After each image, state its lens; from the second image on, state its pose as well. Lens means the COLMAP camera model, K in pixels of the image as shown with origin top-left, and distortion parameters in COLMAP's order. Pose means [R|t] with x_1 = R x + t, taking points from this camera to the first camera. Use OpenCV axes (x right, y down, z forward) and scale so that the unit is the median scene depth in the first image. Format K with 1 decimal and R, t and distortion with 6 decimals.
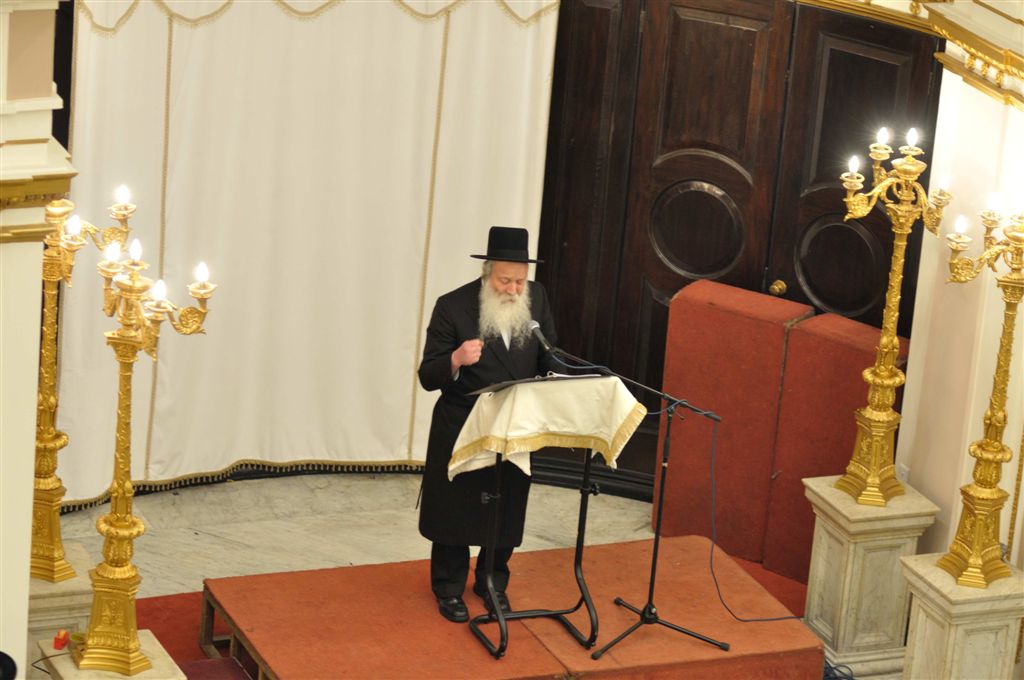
lens RADIAL K [[3749.9, 0, 512.0], [0, 3749.9, 340.0], [0, 0, 1]] dist [0.181244, -4.110858]
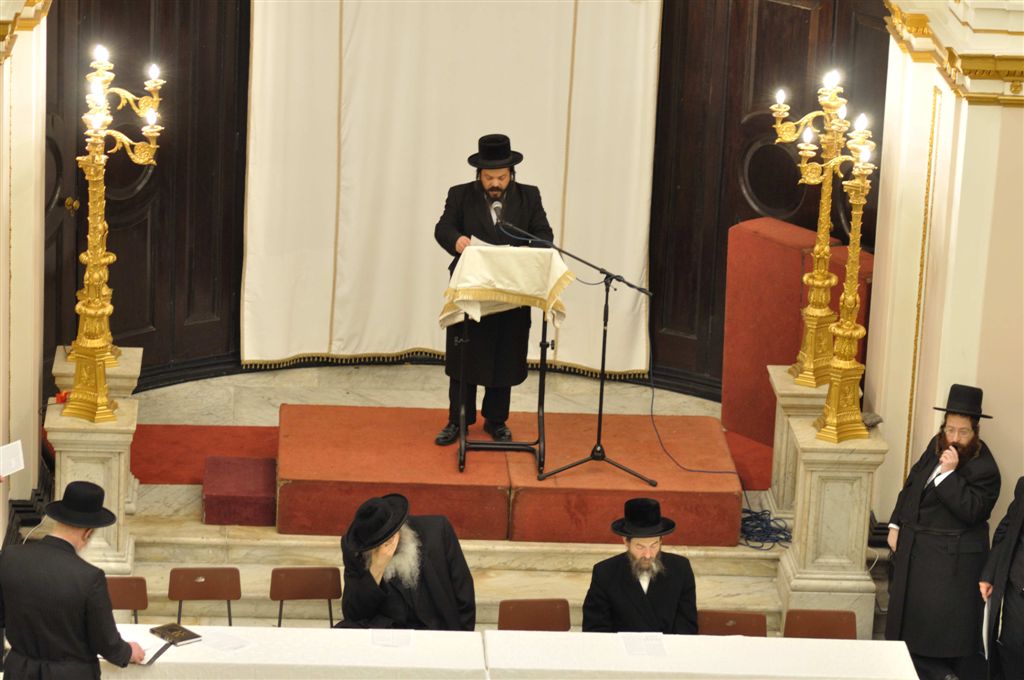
lens RADIAL K [[3749.9, 0, 512.0], [0, 3749.9, 340.0], [0, 0, 1]] dist [0.181244, -4.110858]
pose [[0.937517, 0.063795, -0.342041, 0.429788], [-0.086525, 0.994913, -0.051595, 0.102207], [0.337009, 0.077966, 0.938268, -0.171450]]
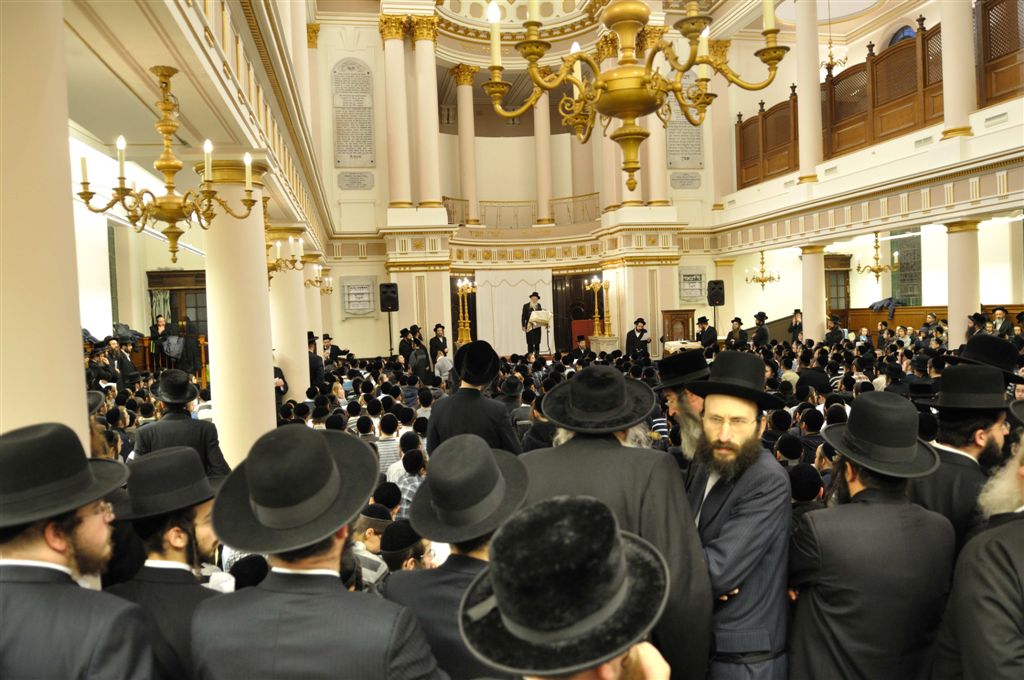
lens RADIAL K [[759.4, 0, 513.5], [0, 759.4, 336.7], [0, 0, 1]] dist [-0.017378, -0.040937]
pose [[0.970993, -0.114127, -0.210112, 0.233245], [0.042736, 0.947423, -0.317117, 0.454431], [0.235256, 0.298939, 0.924819, -0.219904]]
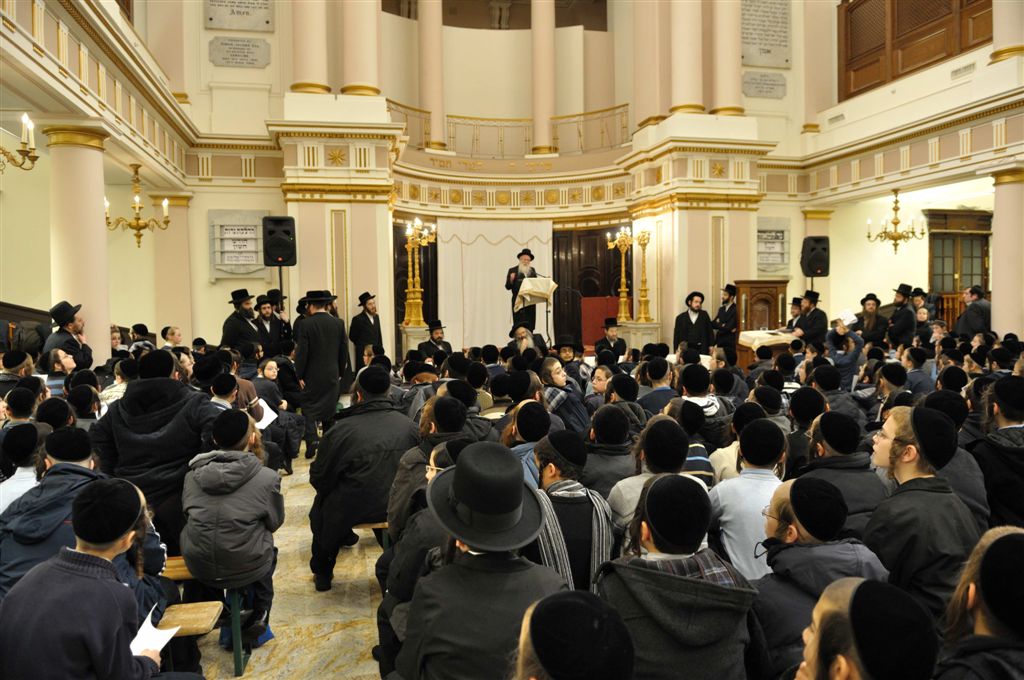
lens RADIAL K [[759.4, 0, 513.5], [0, 759.4, 336.7], [0, 0, 1]] dist [-0.017378, -0.040937]
pose [[0.979310, -0.088369, -0.182050, 0.130302], [0.028480, 0.950848, -0.308346, 0.316733], [0.200350, 0.296782, 0.933692, 0.221161]]
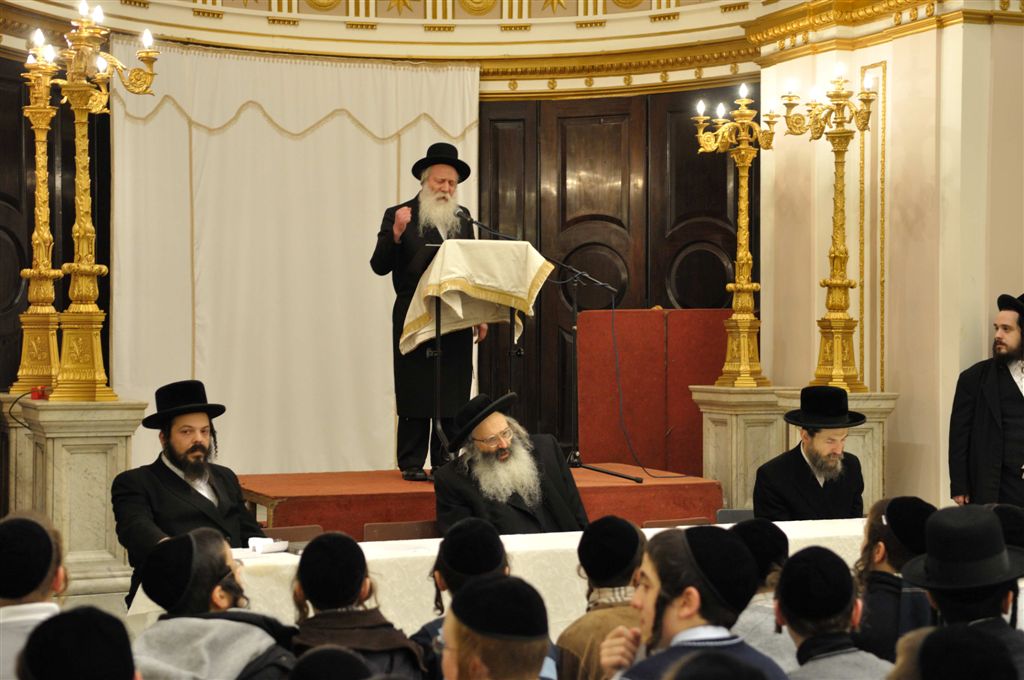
lens RADIAL K [[1785.7, 0, 512.0], [0, 1785.7, 340.0], [0, 0, 1]] dist [0.192607, 0.038589]
pose [[0.996707, -0.080907, 0.005387, 0.016381], [0.078032, 0.938989, -0.334978, 0.228842], [0.022044, 0.334296, 0.942210, 0.439798]]
